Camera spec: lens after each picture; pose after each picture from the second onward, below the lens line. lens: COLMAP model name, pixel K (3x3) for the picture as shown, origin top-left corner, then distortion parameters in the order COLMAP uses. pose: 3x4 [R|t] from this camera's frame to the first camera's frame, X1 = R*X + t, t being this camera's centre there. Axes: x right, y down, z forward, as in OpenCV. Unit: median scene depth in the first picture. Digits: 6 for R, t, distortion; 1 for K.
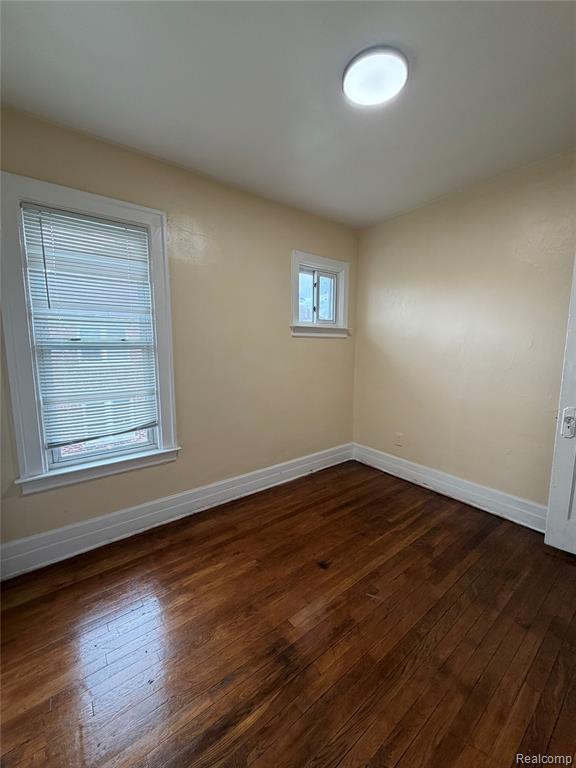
lens RADIAL K [[309.1, 0, 279.9], [0, 309.1, 383.7], [0, 0, 1]] dist [-0.001605, -0.000120]
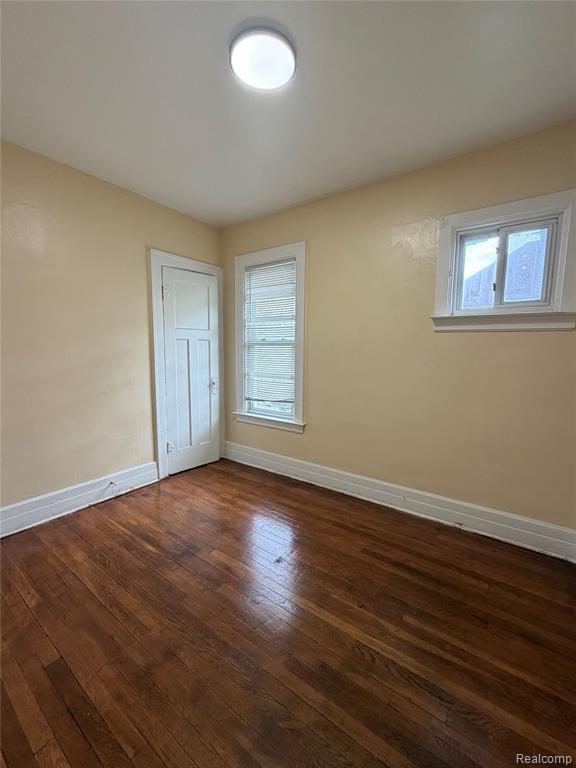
lens RADIAL K [[311.7, 0, 288.0], [0, 311.7, 384.0], [0, 0, 1]] dist [-0.001423, 0.000021]
pose [[0.291066, 0.113825, -0.949908, 0.827241], [-0.130673, 0.988322, 0.078388, -0.044720], [0.947737, 0.101311, 0.302541, 0.528937]]
